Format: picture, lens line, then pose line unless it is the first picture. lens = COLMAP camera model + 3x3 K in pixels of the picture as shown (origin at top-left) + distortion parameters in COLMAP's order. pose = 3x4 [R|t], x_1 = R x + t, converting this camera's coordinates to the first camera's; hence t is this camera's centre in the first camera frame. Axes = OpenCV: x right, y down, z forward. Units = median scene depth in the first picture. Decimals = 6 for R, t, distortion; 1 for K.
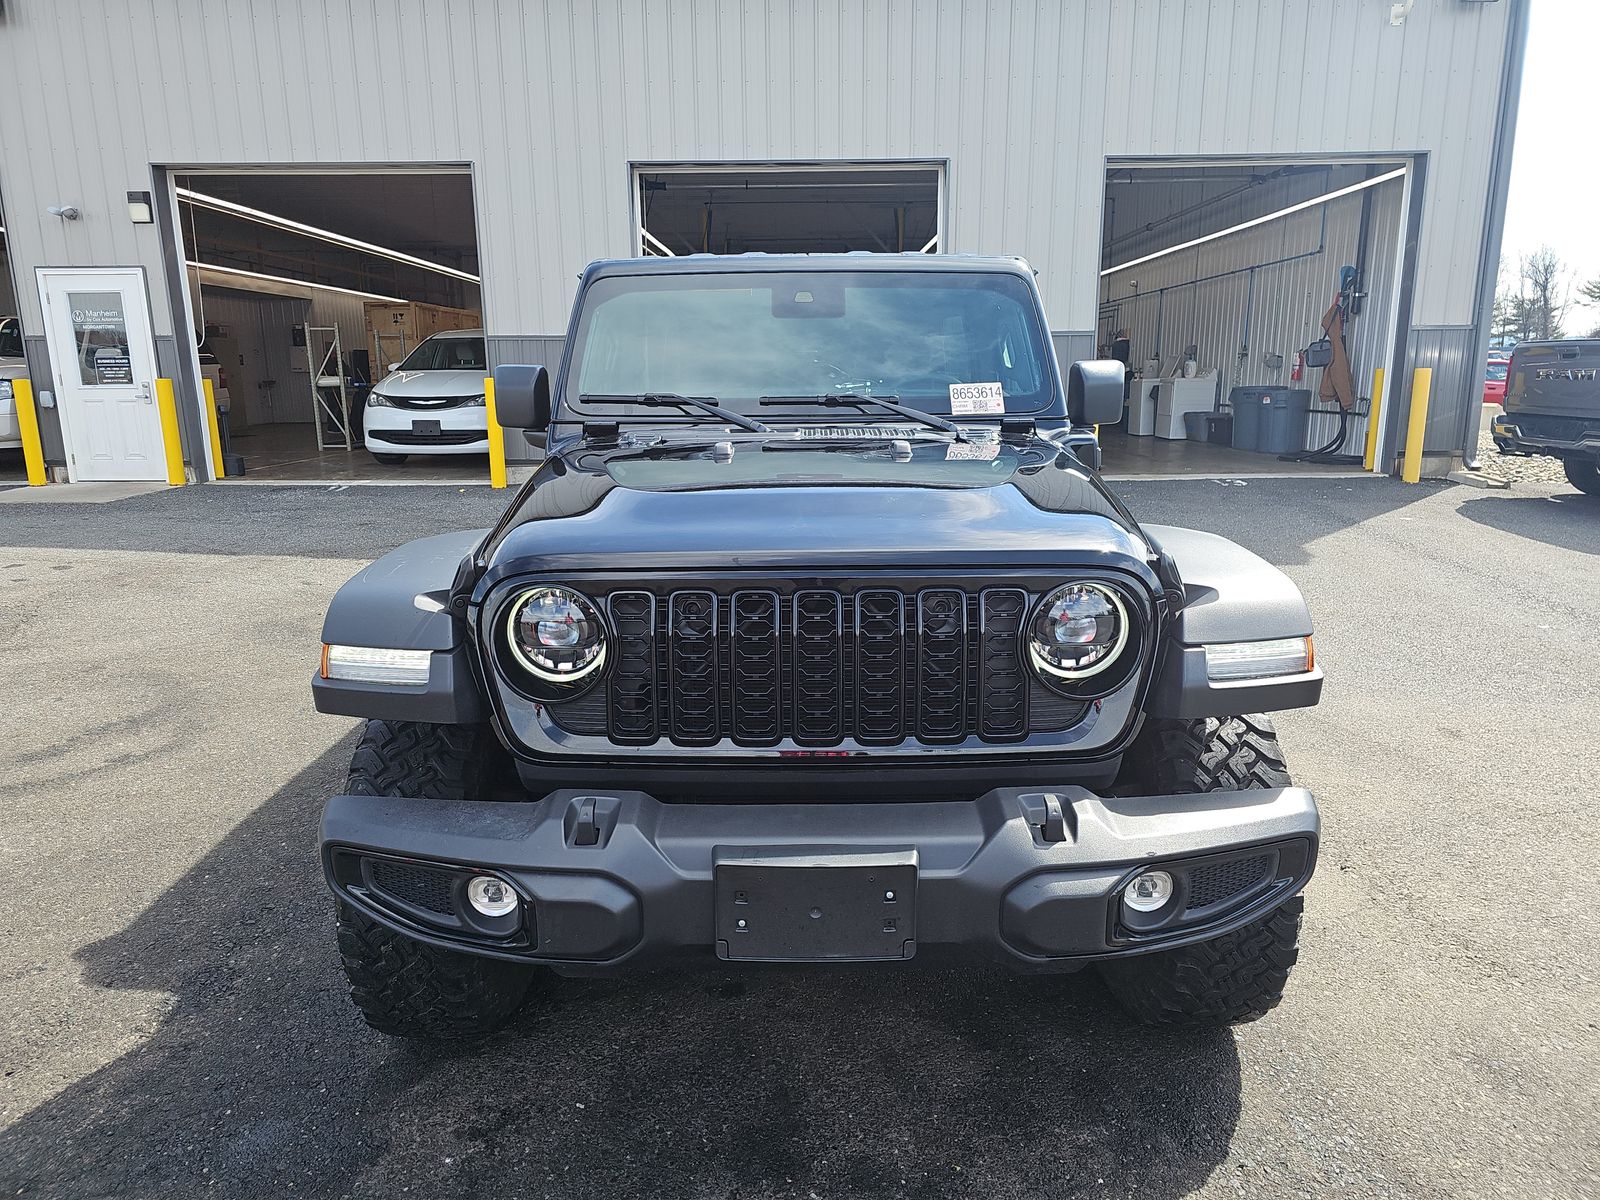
lens RADIAL K [[1046.4, 0, 799.8], [0, 1046.4, 627.4], [0, 0, 1]] dist [0.055284, -0.038853]
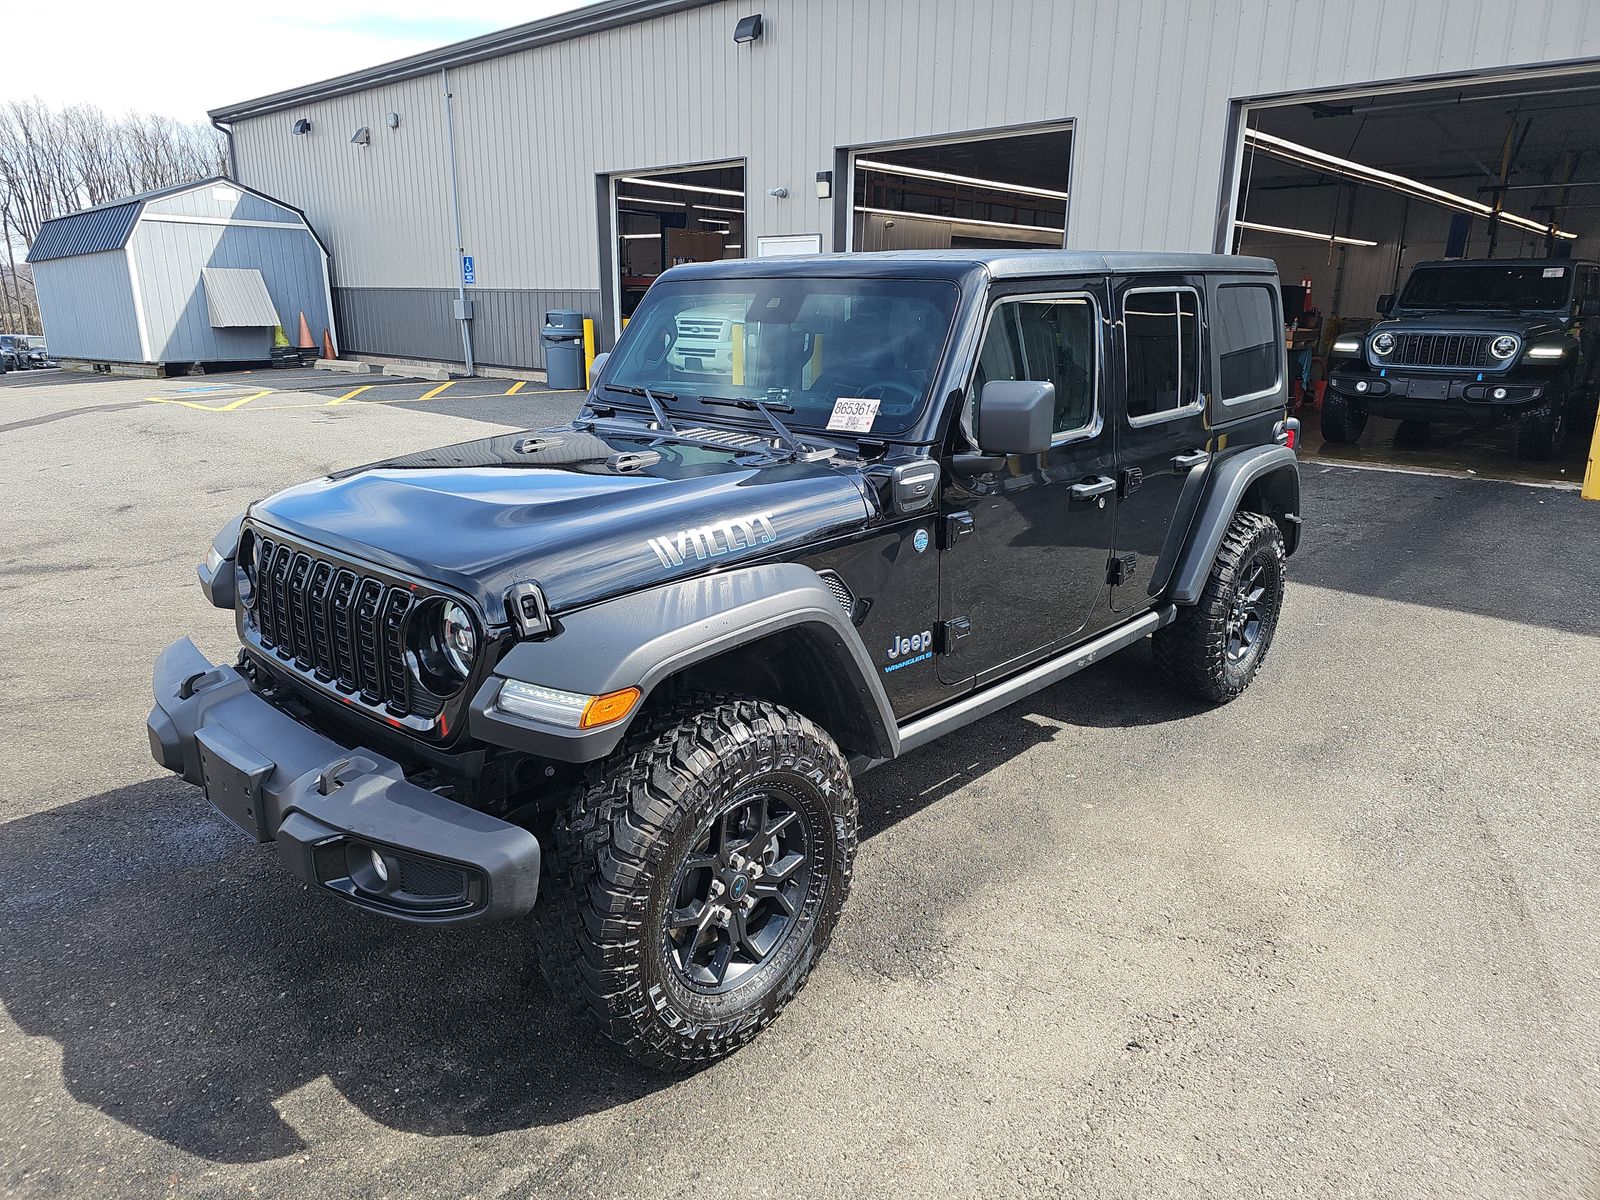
lens RADIAL K [[1044.8, 0, 780.7], [0, 1044.8, 605.2], [0, 0, 1]] dist [0.050751, -0.042662]
pose [[0.728179, 0.201736, -0.655026, 1.209074], [-0.178468, 0.978543, 0.102974, -0.091865], [0.661744, 0.041917, 0.748557, 0.184220]]
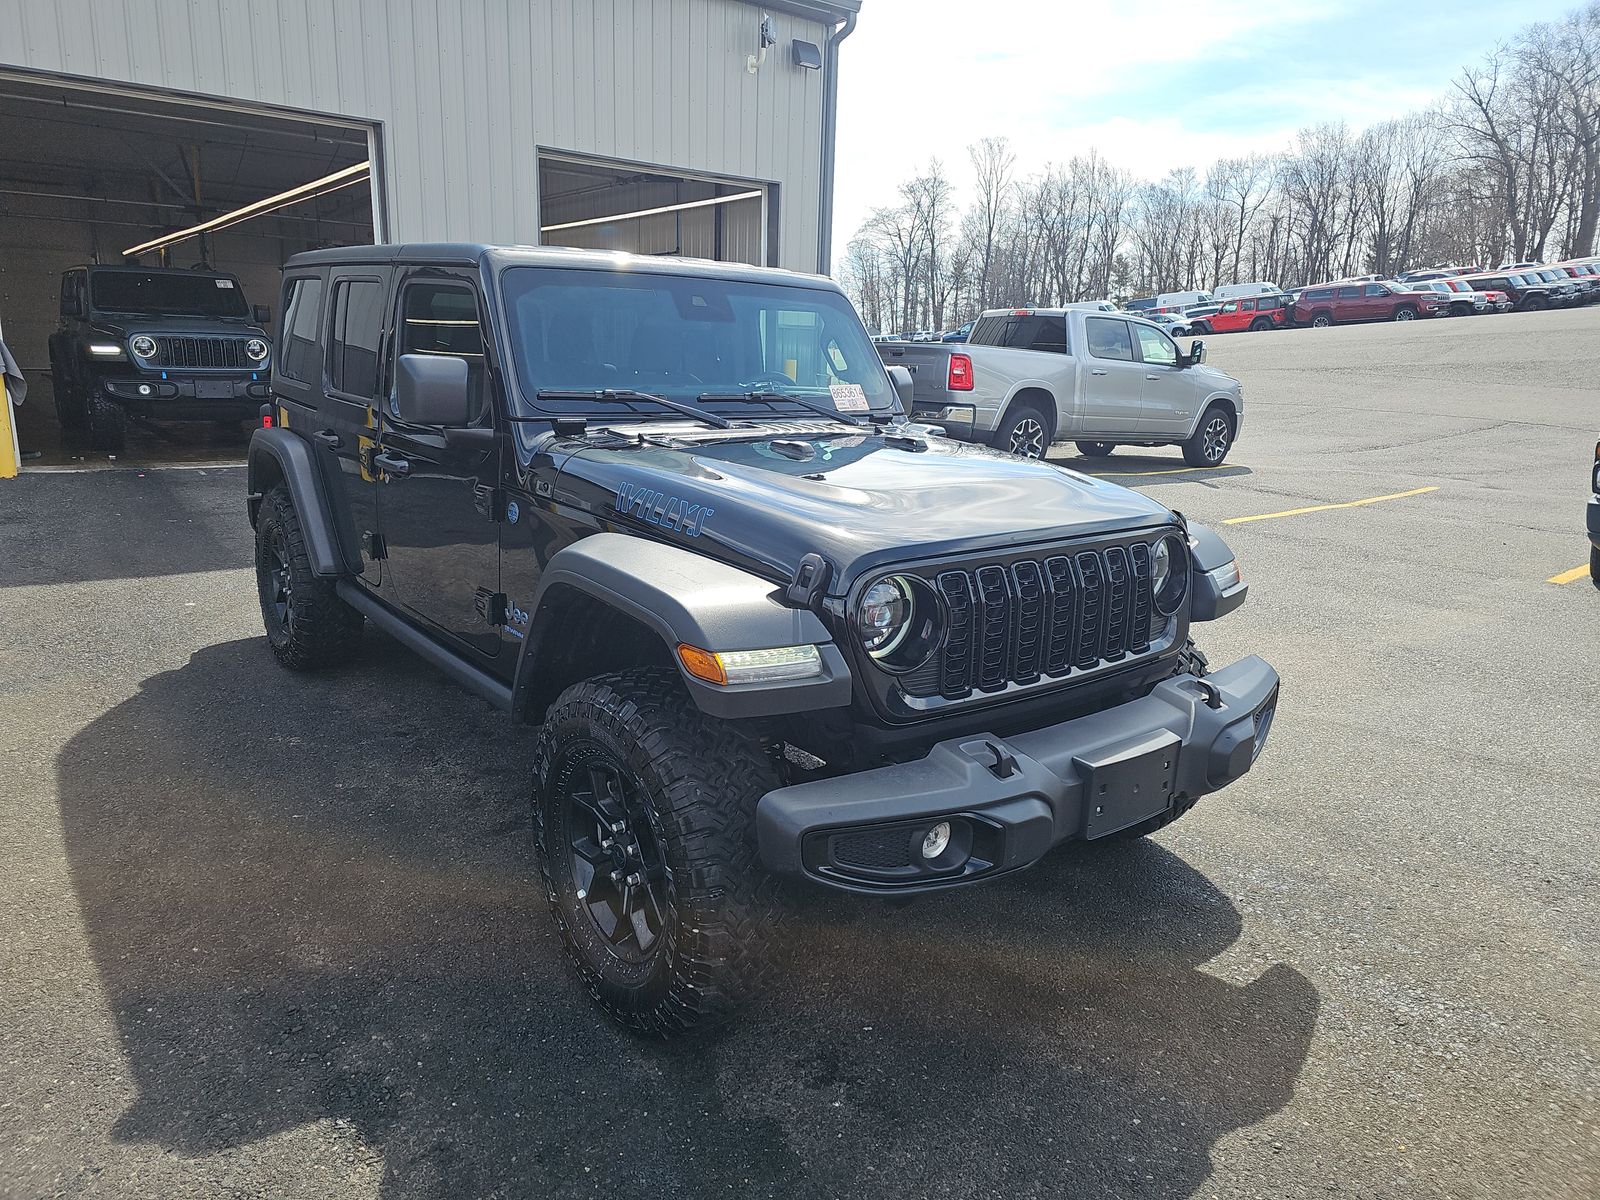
lens RADIAL K [[1065.8, 0, 752.2], [0, 1065.8, 612.5], [0, 0, 1]] dist [0.064527, -0.049563]
pose [[0.794984, -0.118446, 0.594954, -0.232604], [0.111622, 0.992569, 0.048455, -0.015670], [-0.596272, 0.027889, 0.802298, 0.032760]]
